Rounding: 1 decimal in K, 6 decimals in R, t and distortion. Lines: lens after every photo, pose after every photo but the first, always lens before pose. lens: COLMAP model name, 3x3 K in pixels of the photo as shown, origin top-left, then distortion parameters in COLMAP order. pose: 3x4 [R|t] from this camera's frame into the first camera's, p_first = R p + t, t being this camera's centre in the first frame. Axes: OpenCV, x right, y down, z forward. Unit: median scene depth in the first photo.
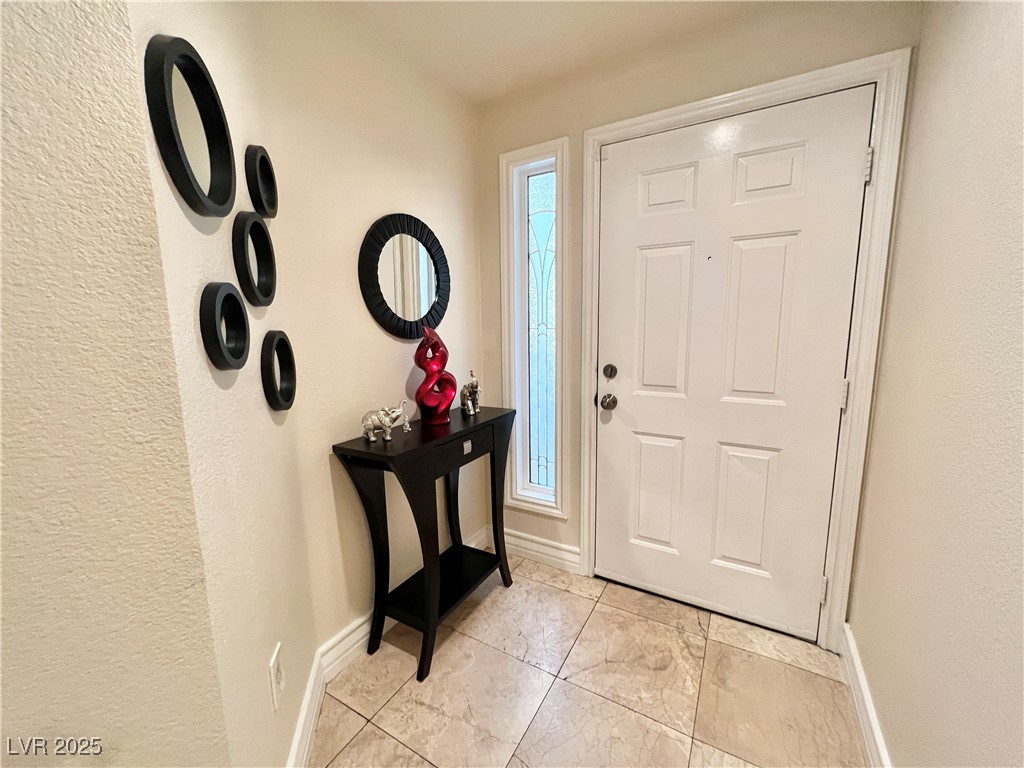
lens RADIAL K [[408.5, 0, 512.4], [0, 408.5, 381.1], [0, 0, 1]] dist [-0.000912, -0.000155]
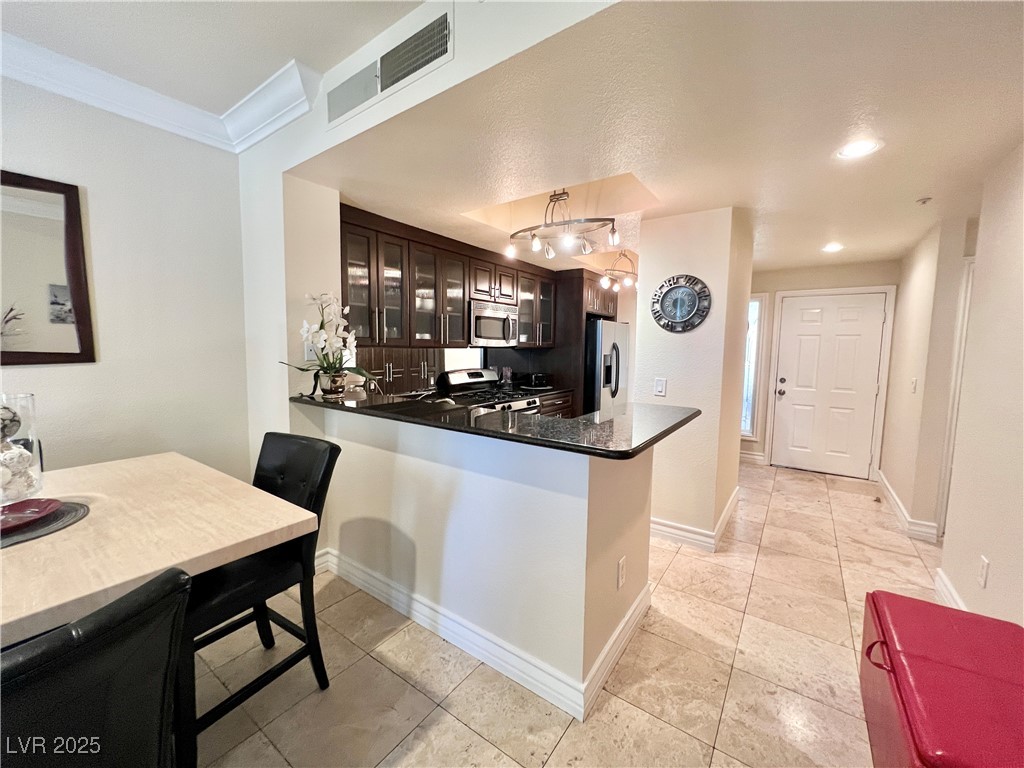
lens RADIAL K [[408.5, 0, 512.4], [0, 408.5, 381.1], [0, 0, 1]] dist [-0.000912, -0.000155]
pose [[0.995753, 0.036363, -0.084580, -1.237886], [-0.041316, 0.997486, -0.057574, 0.198817], [0.082274, 0.060824, 0.994752, -1.701305]]
